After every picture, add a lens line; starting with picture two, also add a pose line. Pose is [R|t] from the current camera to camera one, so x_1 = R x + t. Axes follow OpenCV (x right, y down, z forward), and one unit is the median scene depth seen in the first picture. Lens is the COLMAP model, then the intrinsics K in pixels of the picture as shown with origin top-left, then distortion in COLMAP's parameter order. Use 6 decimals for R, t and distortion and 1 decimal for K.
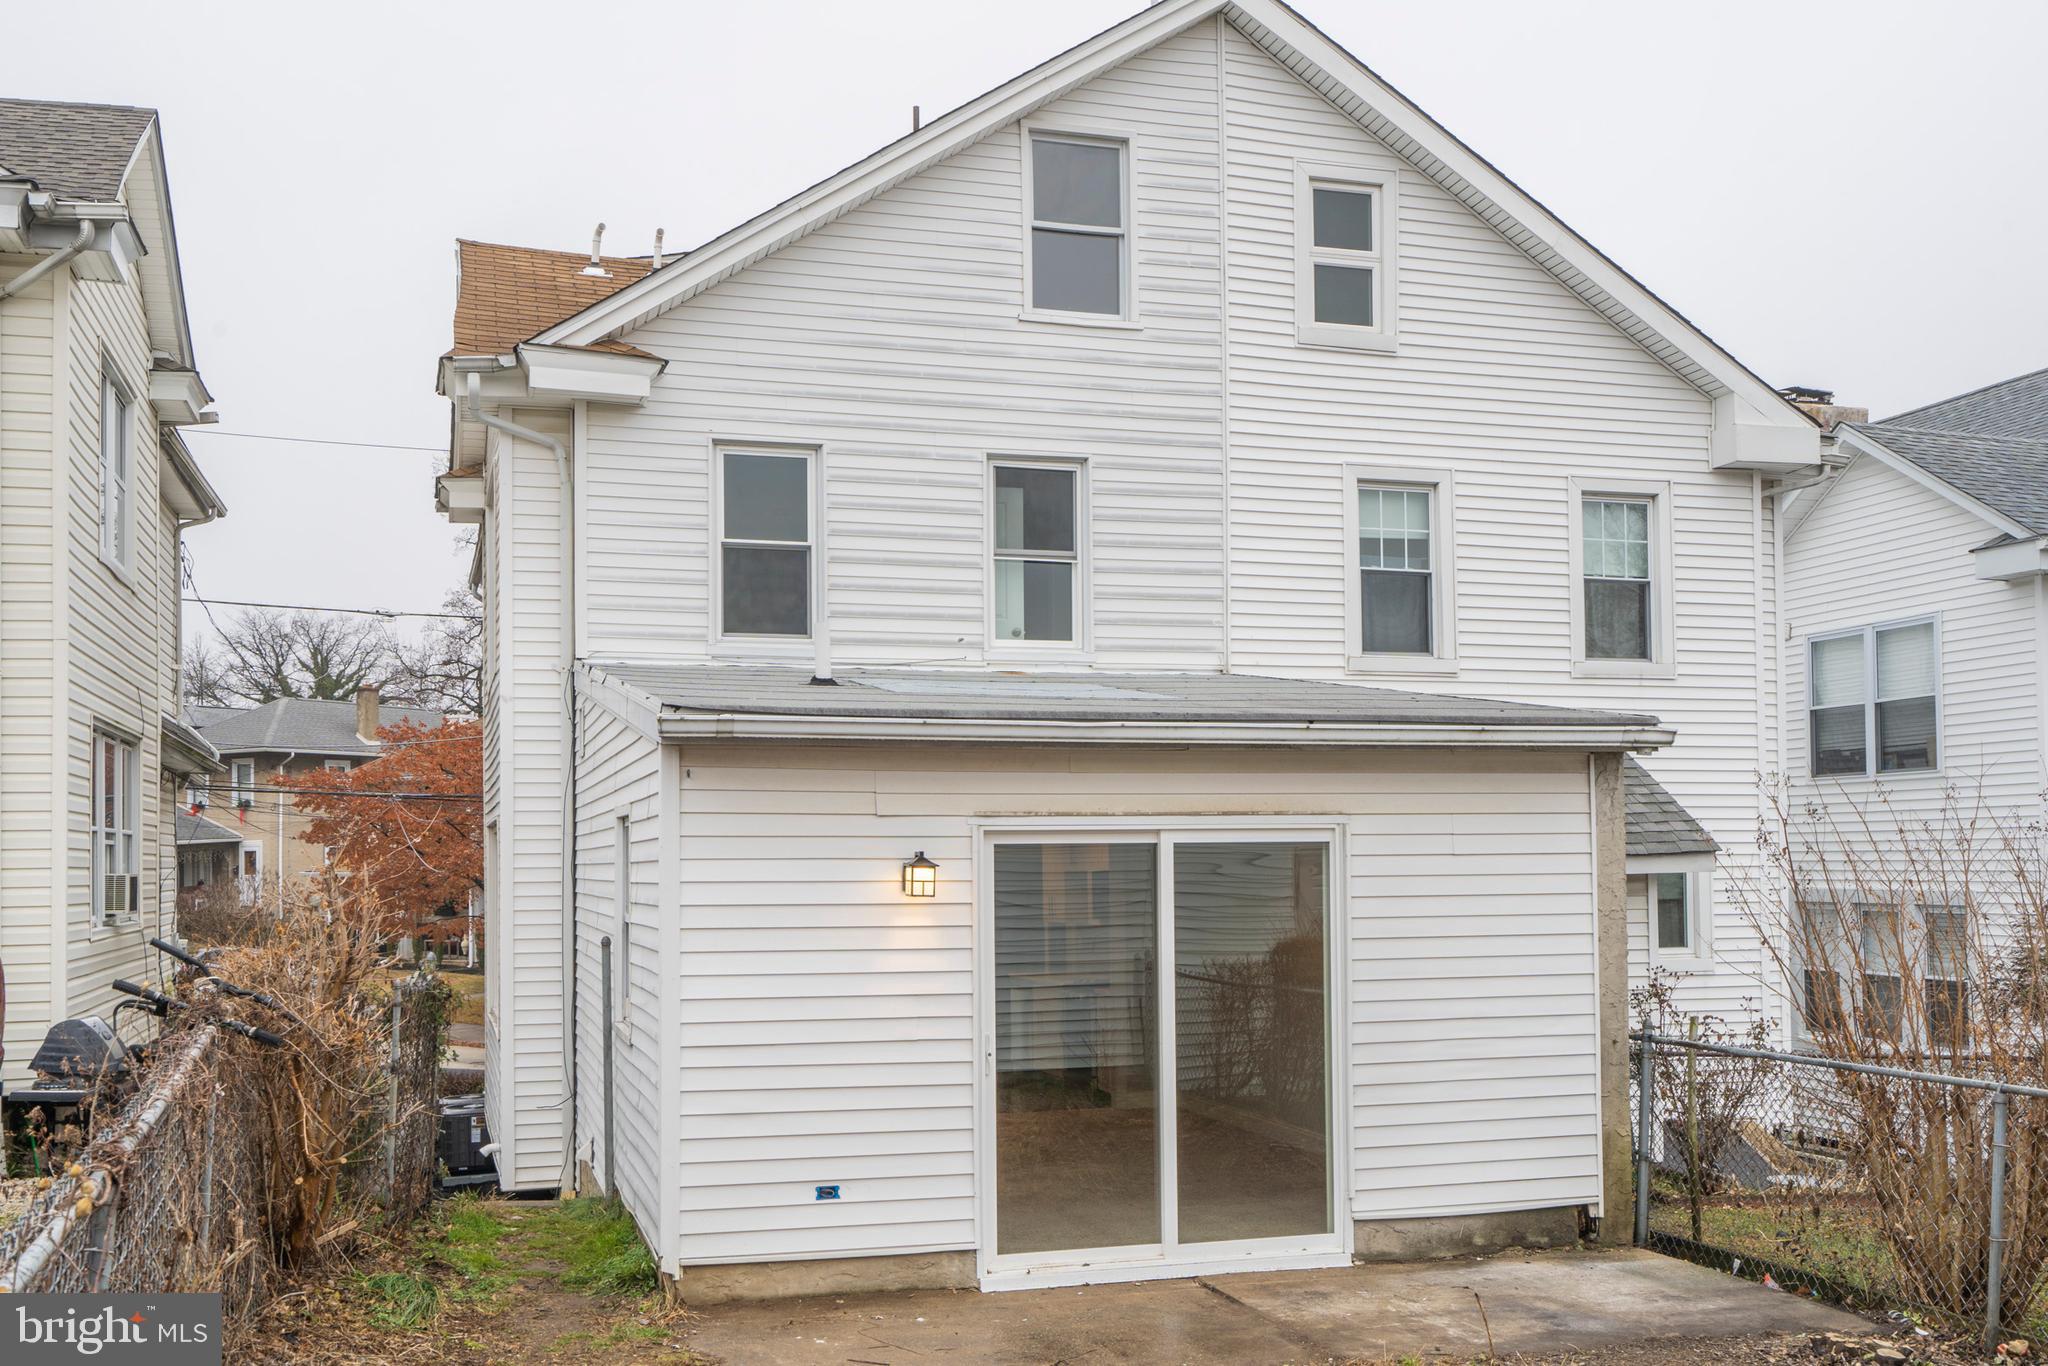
lens RADIAL K [[1962.0, 0, 1024.6], [0, 1962.0, 815.2], [0, 0, 1]] dist [0.021994, 0.000000]
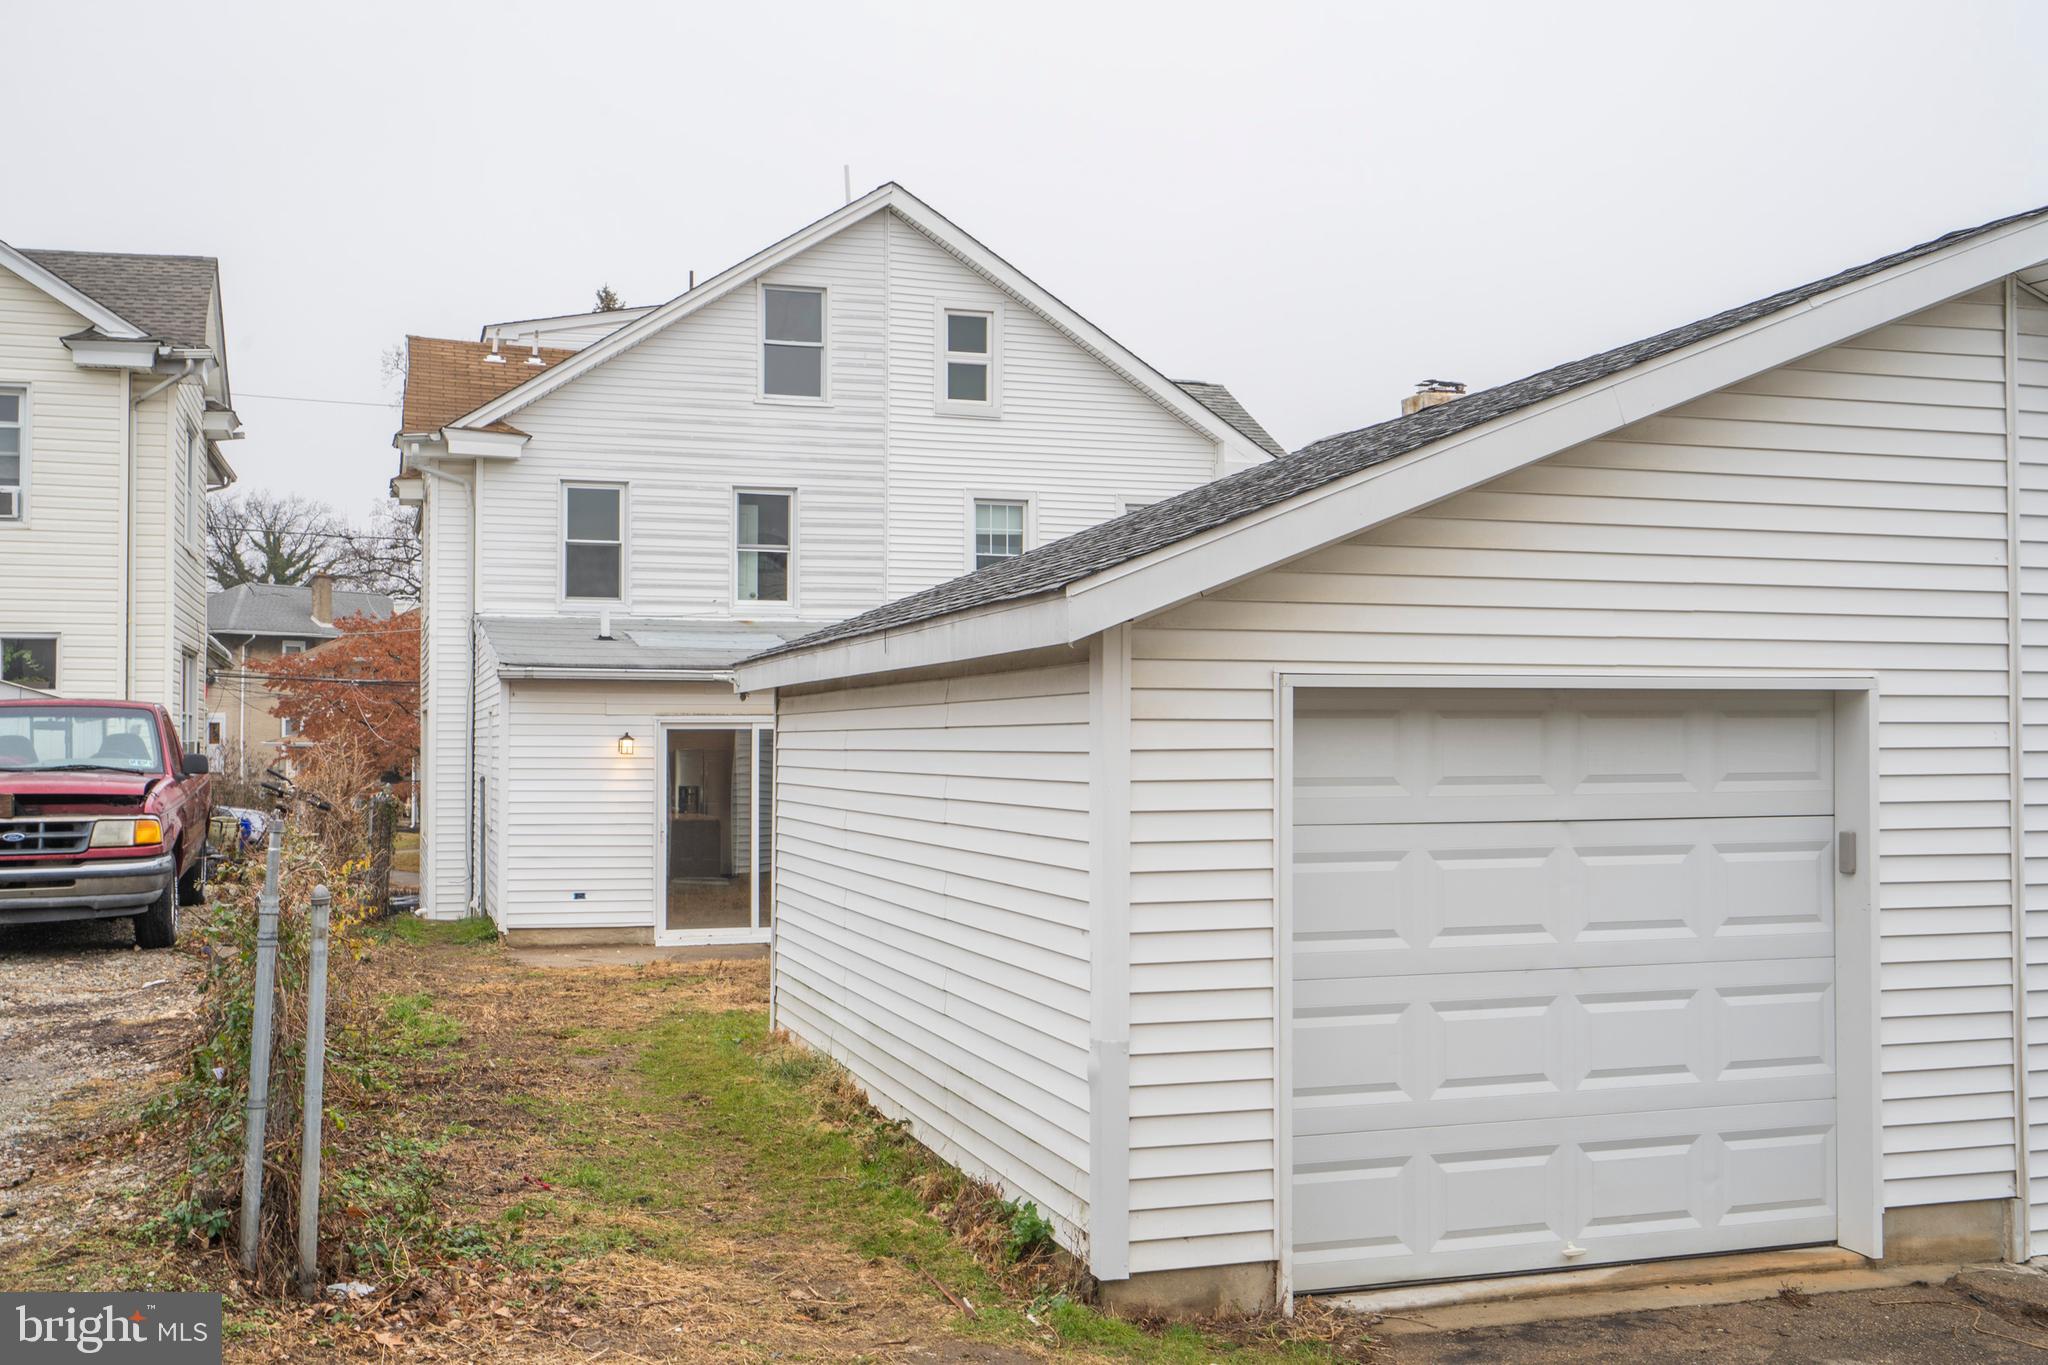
lens RADIAL K [[2045.2, 0, 1024.2], [0, 2045.2, 682.7], [0, 0, 1]] dist [0.008550, 0.000000]
pose [[0.999869, 0.008044, 0.014040, 0.196604], [-0.007997, 0.999962, -0.003434, -0.017479], [-0.014067, 0.003321, 0.999896, -0.683213]]
